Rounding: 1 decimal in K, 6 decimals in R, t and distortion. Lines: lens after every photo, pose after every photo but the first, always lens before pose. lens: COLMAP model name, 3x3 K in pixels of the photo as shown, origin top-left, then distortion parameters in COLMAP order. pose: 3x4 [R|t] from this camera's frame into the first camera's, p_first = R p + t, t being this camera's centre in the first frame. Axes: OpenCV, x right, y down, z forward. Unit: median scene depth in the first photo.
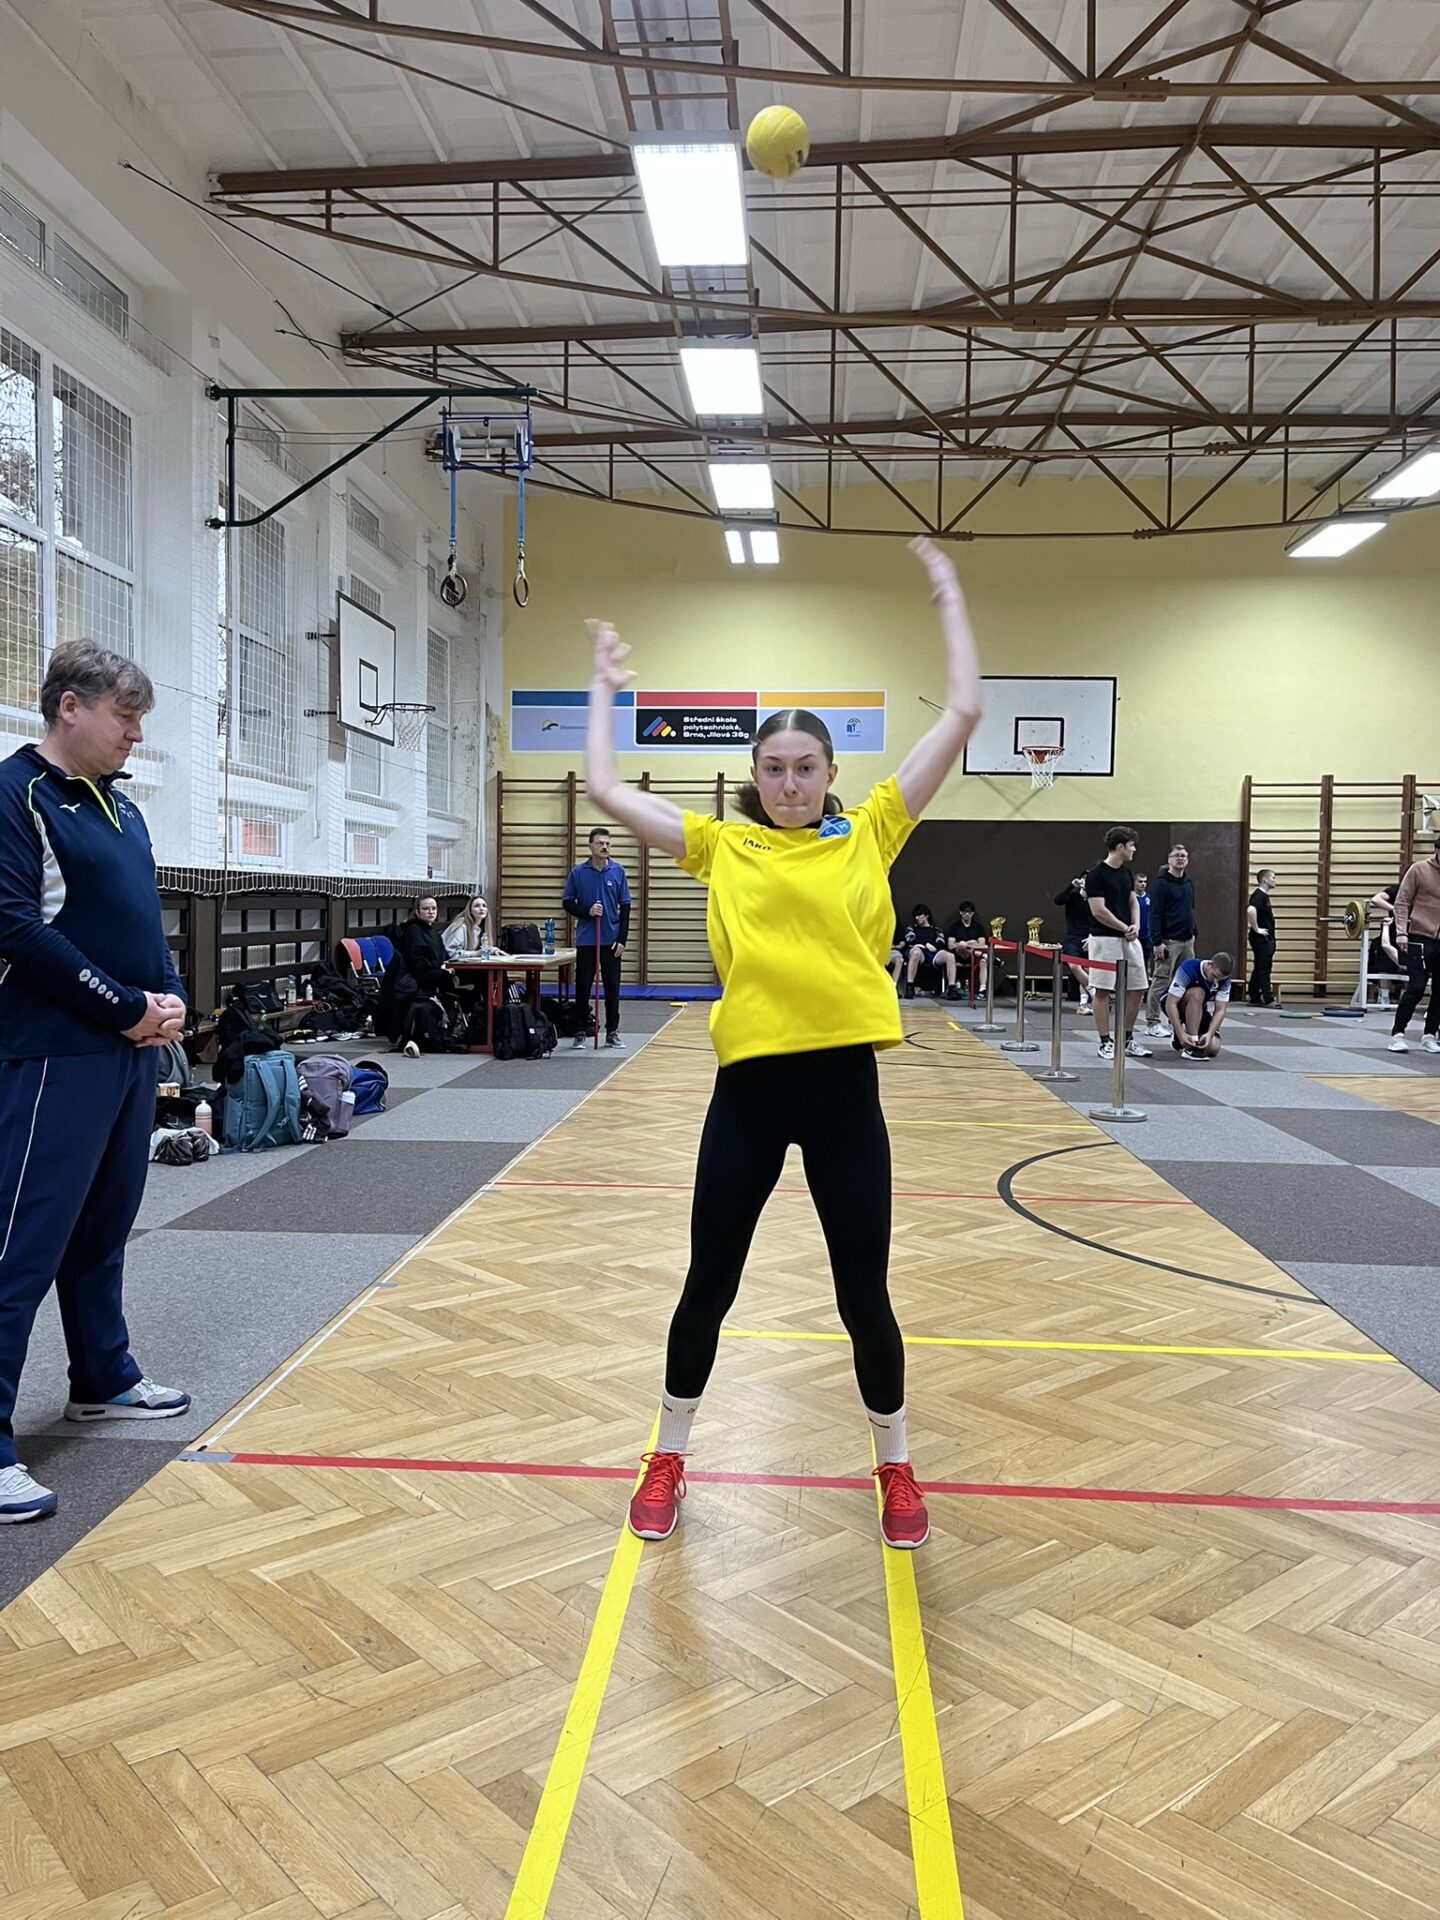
lens RADIAL K [[1436.8, 0, 701.8], [0, 1436.8, 951.7], [0, 0, 1]] dist [0.077258, -0.102743]
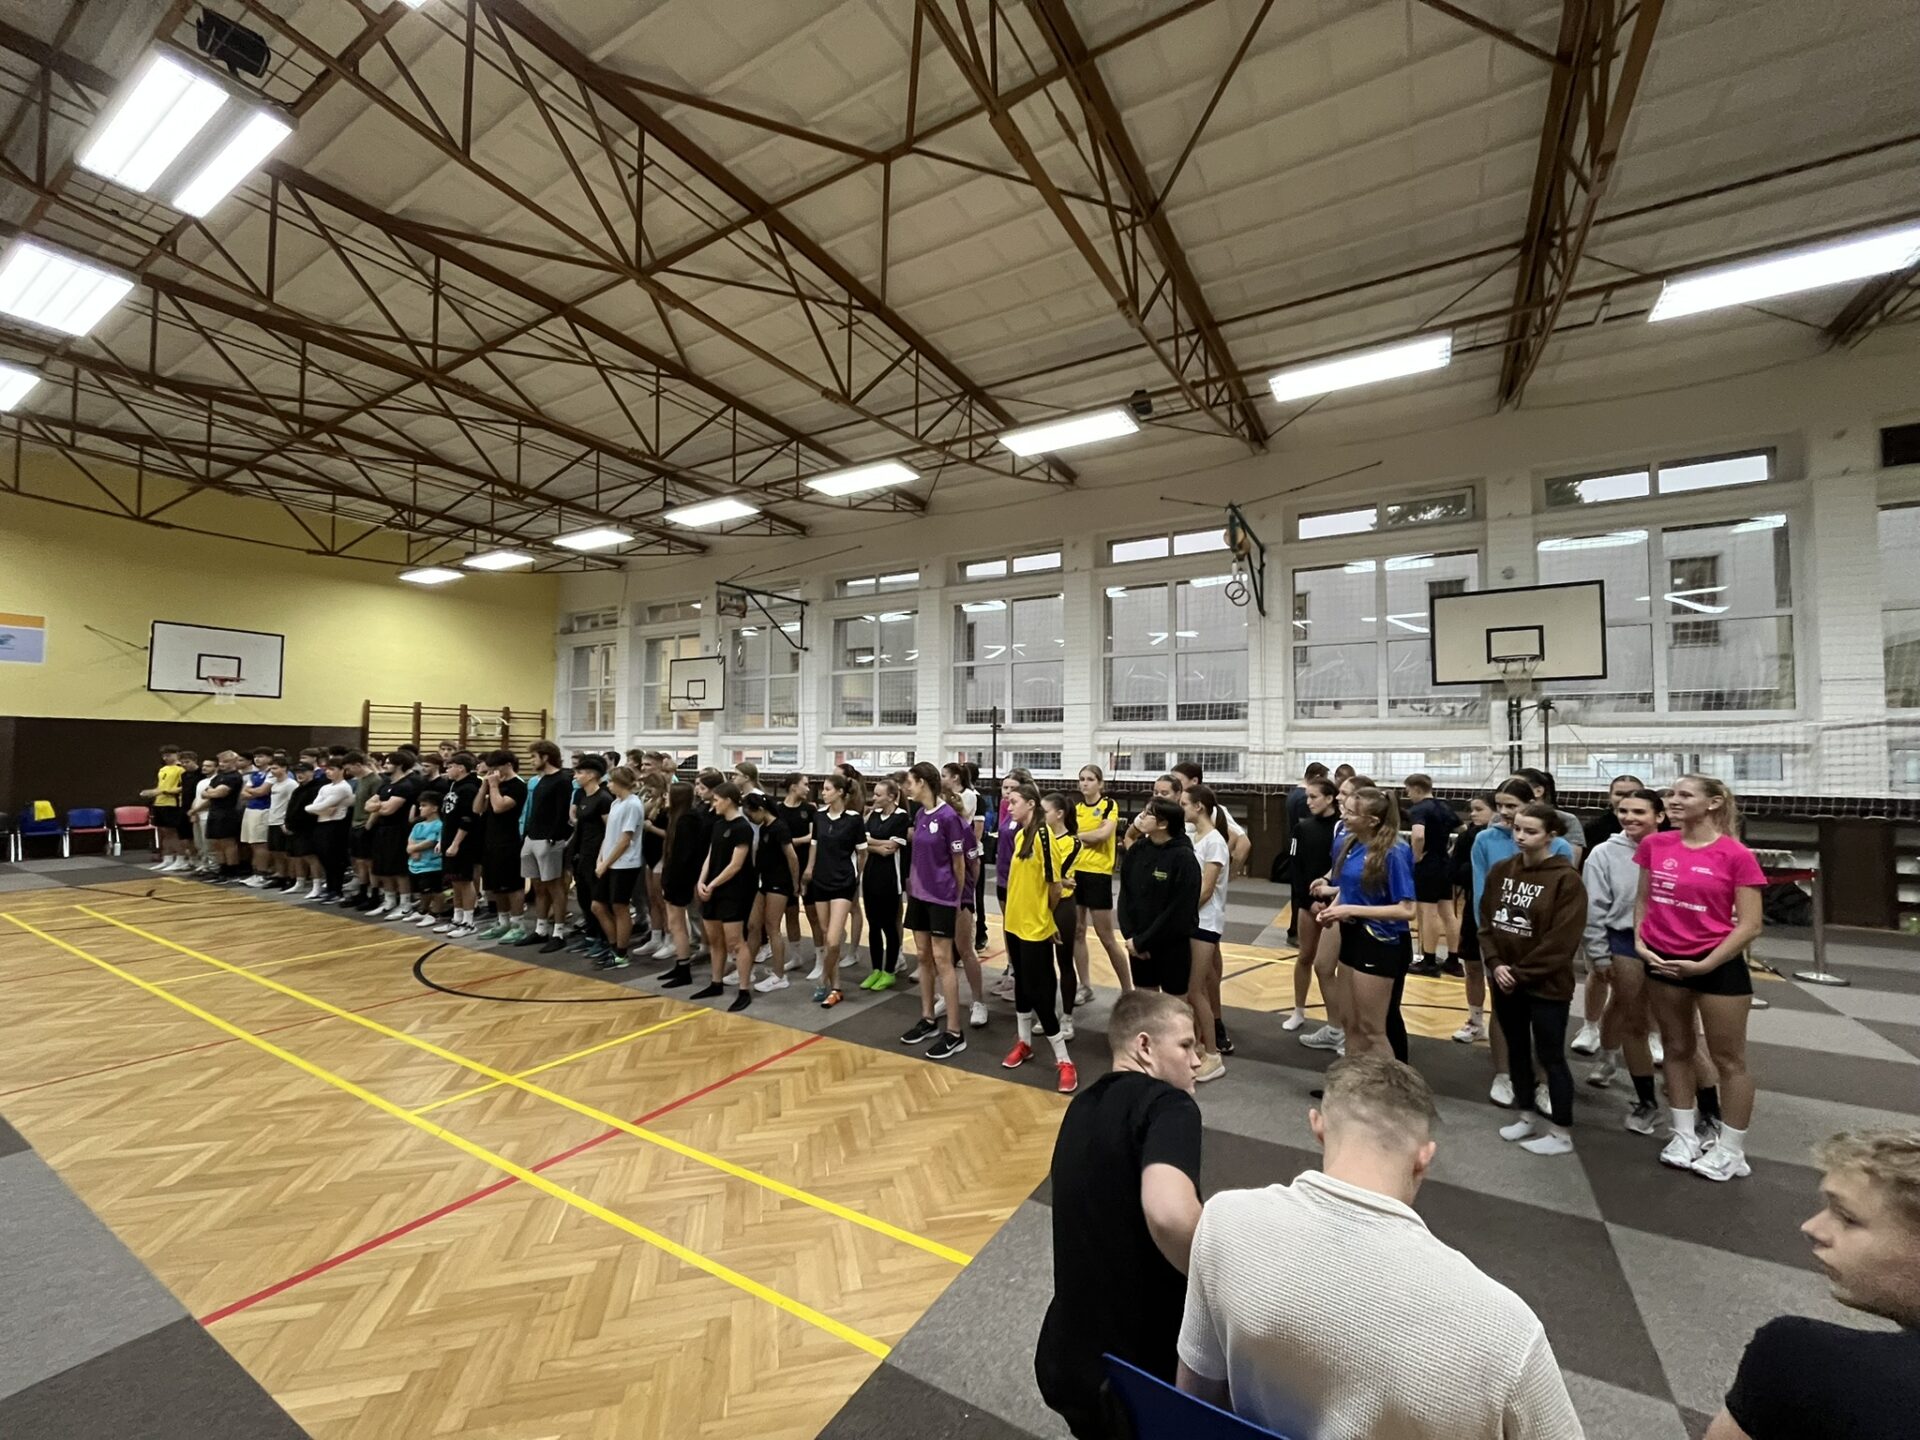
lens RADIAL K [[778.9, 0, 950.9], [0, 778.9, 719.4], [0, 0, 1]] dist [-0.006621, 0.000516]
pose [[0.456593, 0.029471, 0.889187, -0.216136], [0.035944, 0.998024, -0.051536, -0.054749], [-0.888949, 0.055492, 0.454632, -0.010790]]
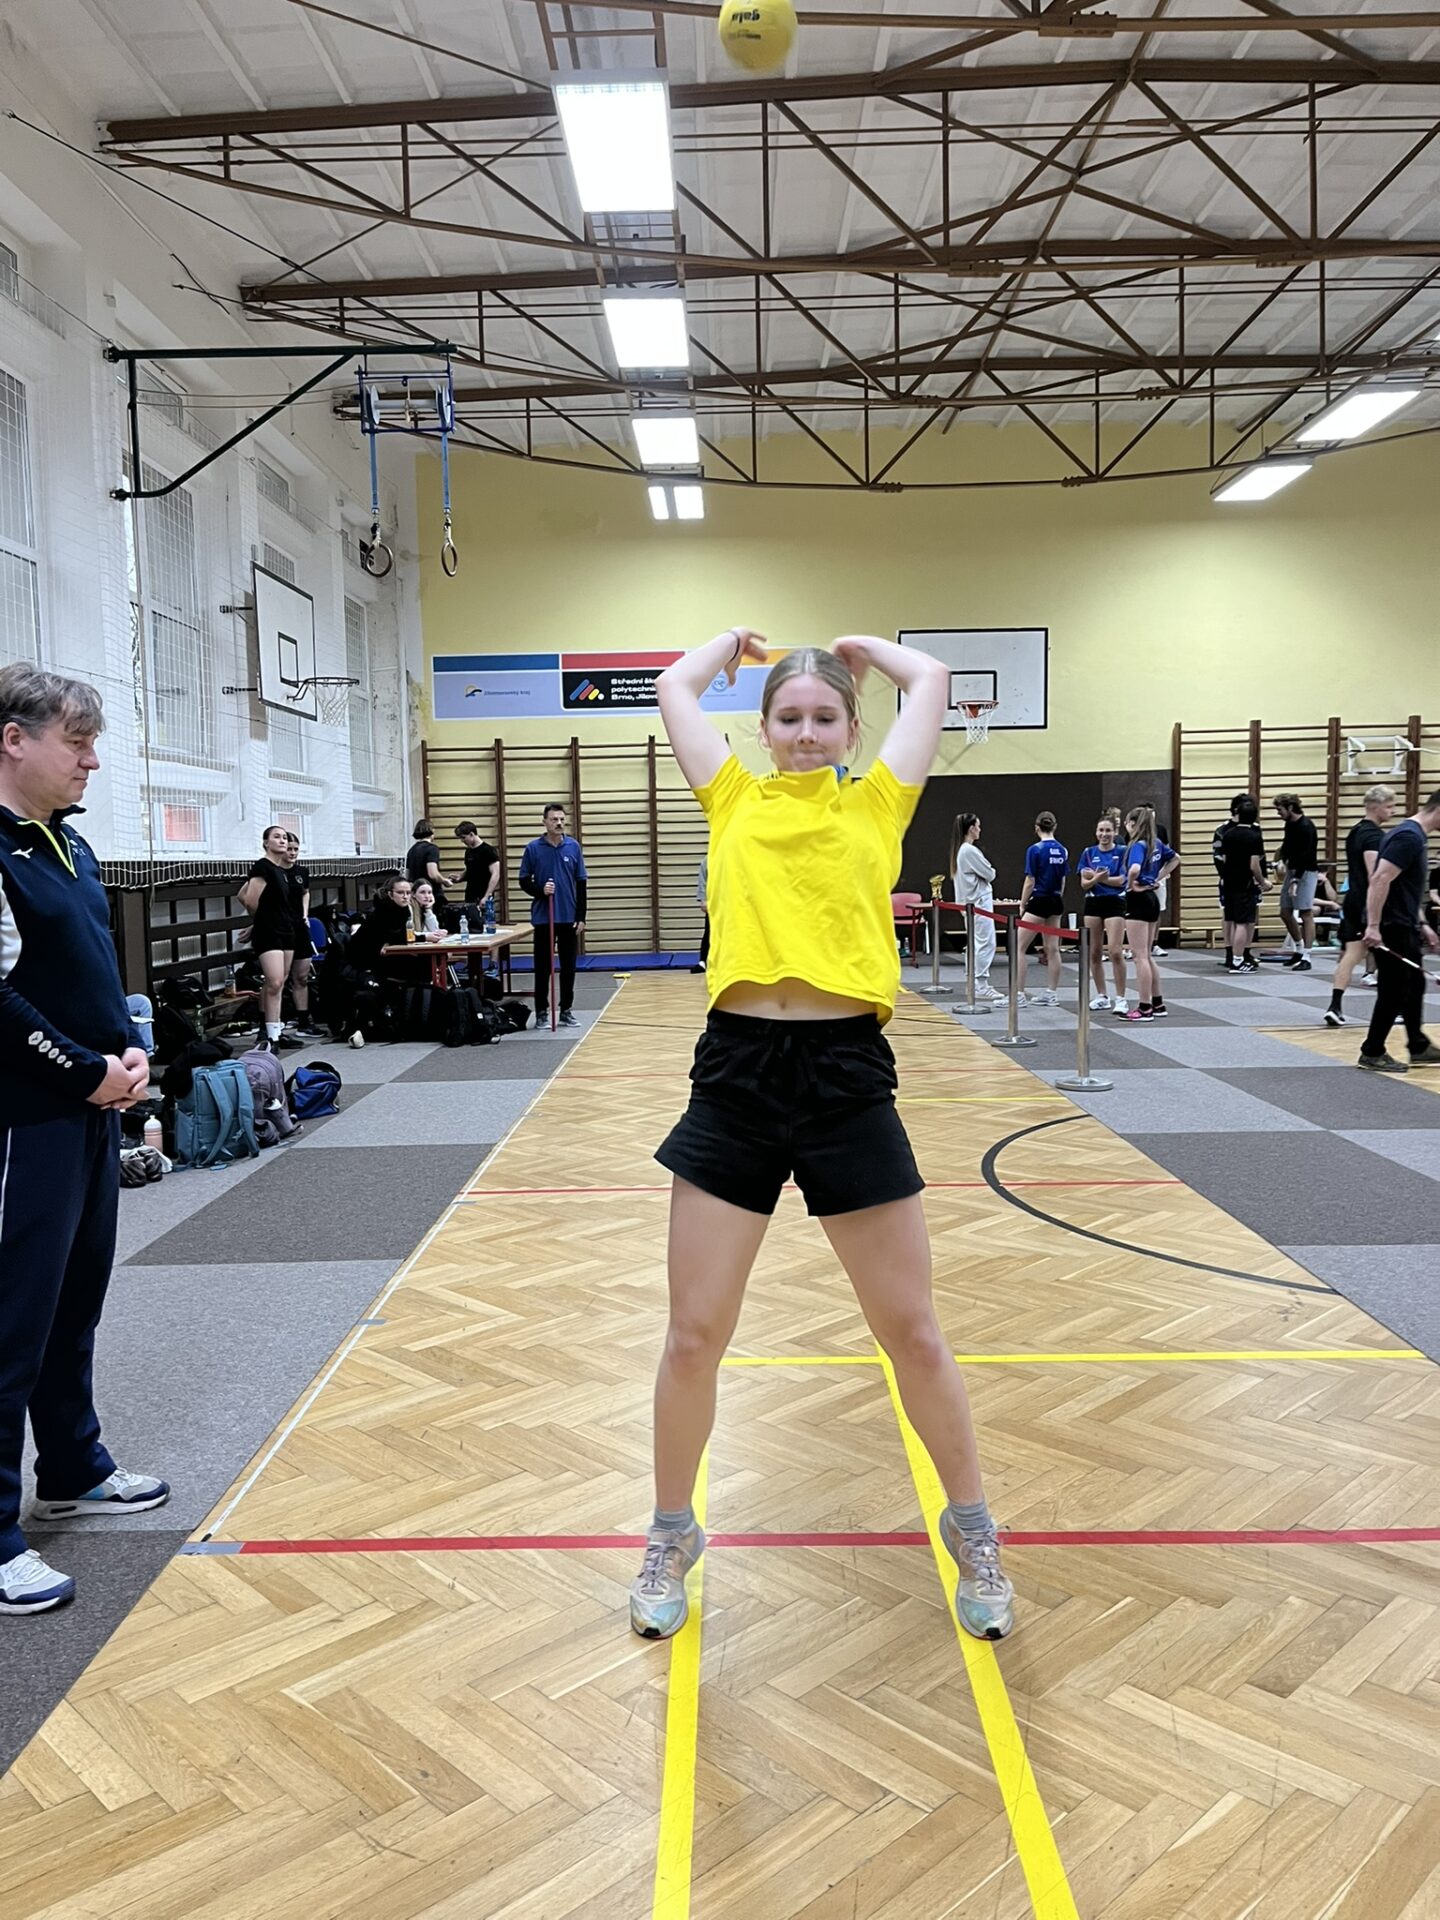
lens RADIAL K [[1436.8, 0, 701.2], [0, 1436.8, 968.6], [0, 0, 1]] dist [0.077258, -0.102743]
pose [[0.997941, -0.038450, 0.051332, -0.018925], [0.036193, 0.998366, 0.044210, -0.015772], [-0.052948, -0.042261, 0.997703, 0.021409]]
